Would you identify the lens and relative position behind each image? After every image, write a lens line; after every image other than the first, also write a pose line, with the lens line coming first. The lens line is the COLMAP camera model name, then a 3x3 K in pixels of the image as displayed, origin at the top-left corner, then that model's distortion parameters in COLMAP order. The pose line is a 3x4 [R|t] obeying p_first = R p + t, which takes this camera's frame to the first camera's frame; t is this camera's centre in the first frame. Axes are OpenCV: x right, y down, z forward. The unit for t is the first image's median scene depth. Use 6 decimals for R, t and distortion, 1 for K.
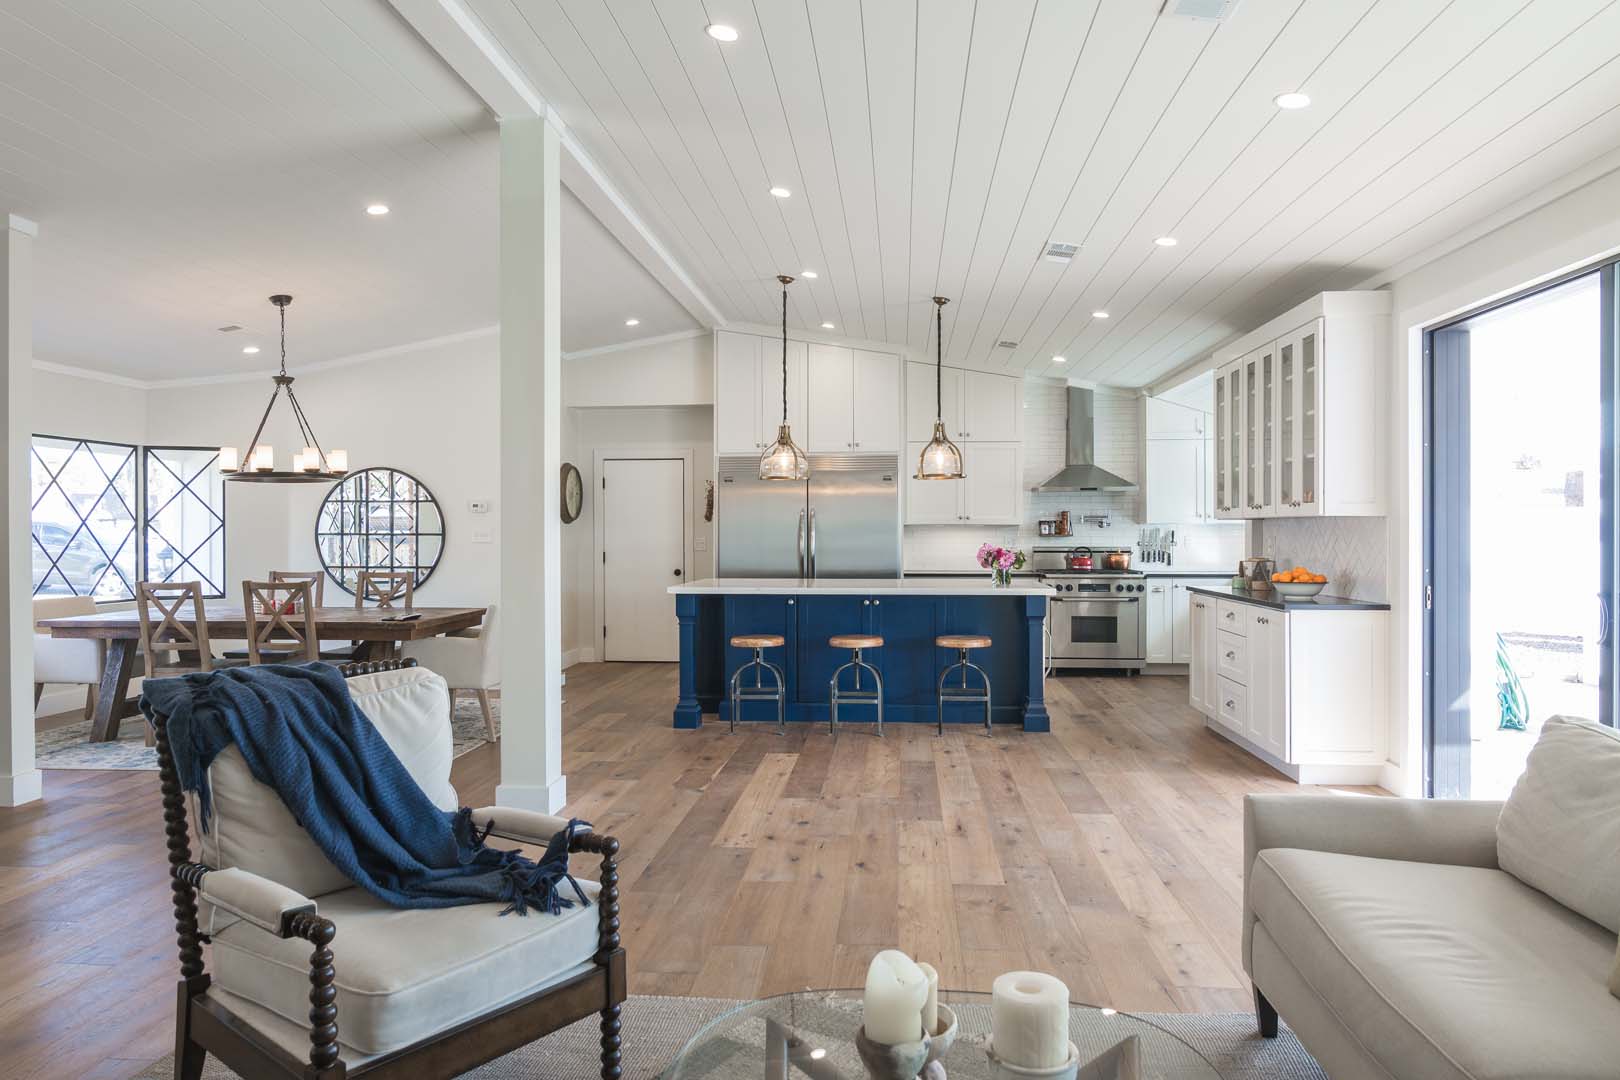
lens RADIAL K [[1084.7, 0, 810.0], [0, 1084.7, 540.0], [0, 0, 1]] dist [0.034713, -0.002530]
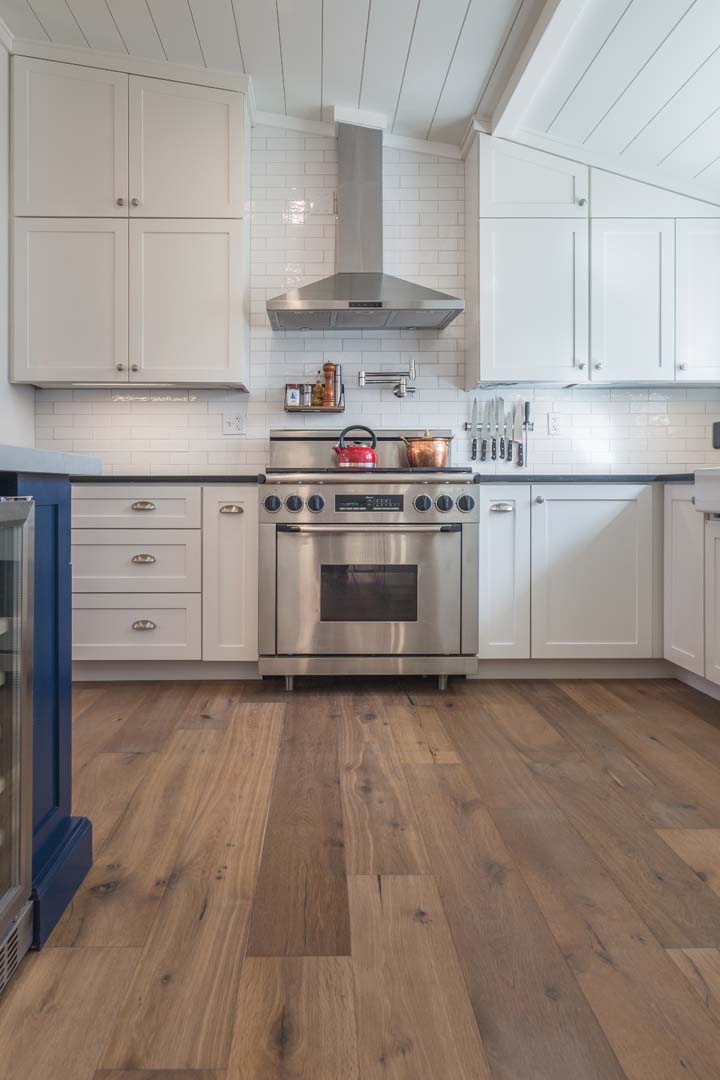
lens RADIAL K [[723.1, 0, 328.9], [0, 723.1, 490.2], [0, 0, 1]] dist [0.034713, -0.002530]
pose [[0.996000, 0.000207, 0.089358, 0.208923], [0.000301, 0.999984, -0.005669, 0.038778], [-0.089358, 0.005673, 0.995983, 0.669192]]
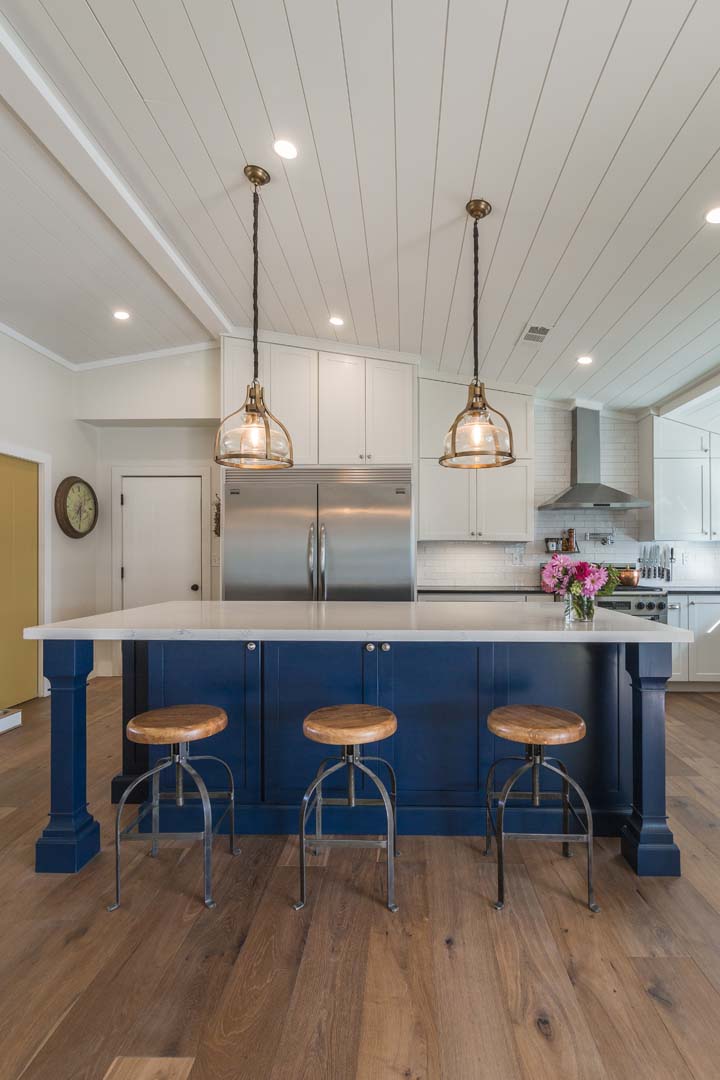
lens RADIAL K [[547.1, 0, 393.2], [0, 547.1, 556.7], [0, 0, 1]] dist [-0.001262, -0.000092]
pose [[0.997935, 0.003177, 0.064155, 0.033769], [-0.002546, 0.999948, -0.009917, 0.005868], [-0.064183, 0.009733, 0.997891, 0.510380]]
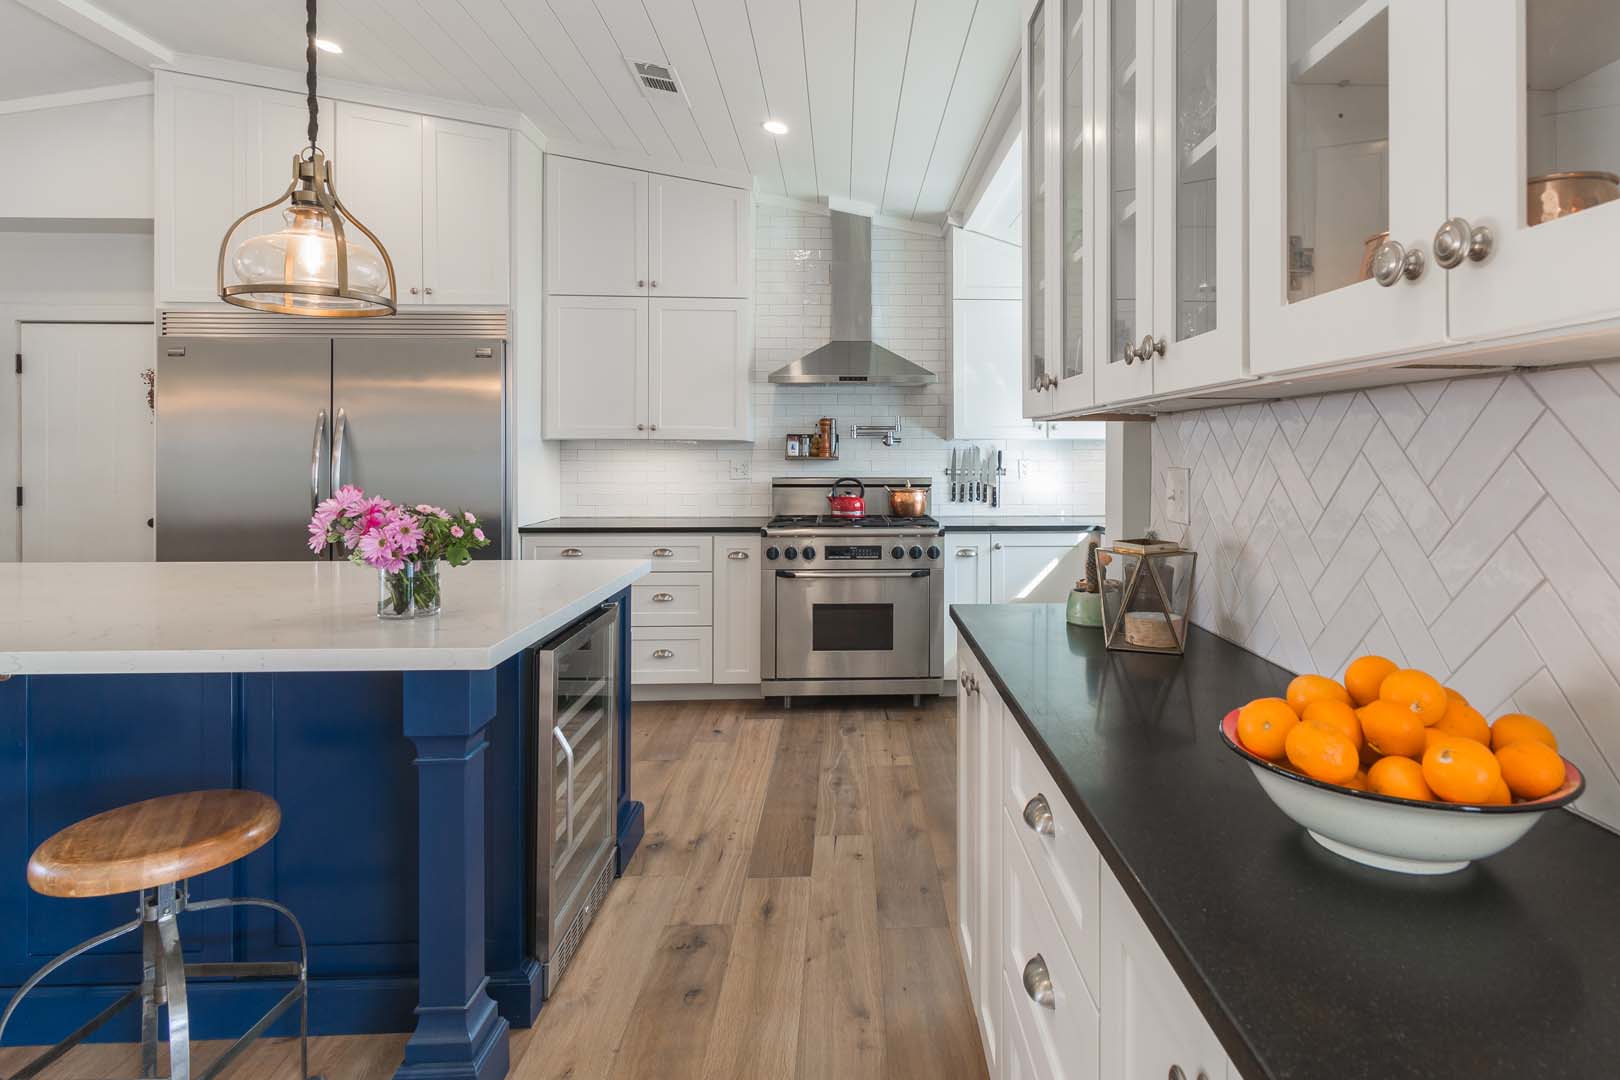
lens RADIAL K [[874.6, 0, 885.7], [0, 874.6, 456.1], [0, 0, 1]] dist [0.040594, 0.000417]
pose [[0.992284, 0.000834, 0.123981, 0.214156], [-0.000624, 0.999998, -0.001733, -0.004841], [-0.123983, 0.001642, 0.992283, 0.530934]]
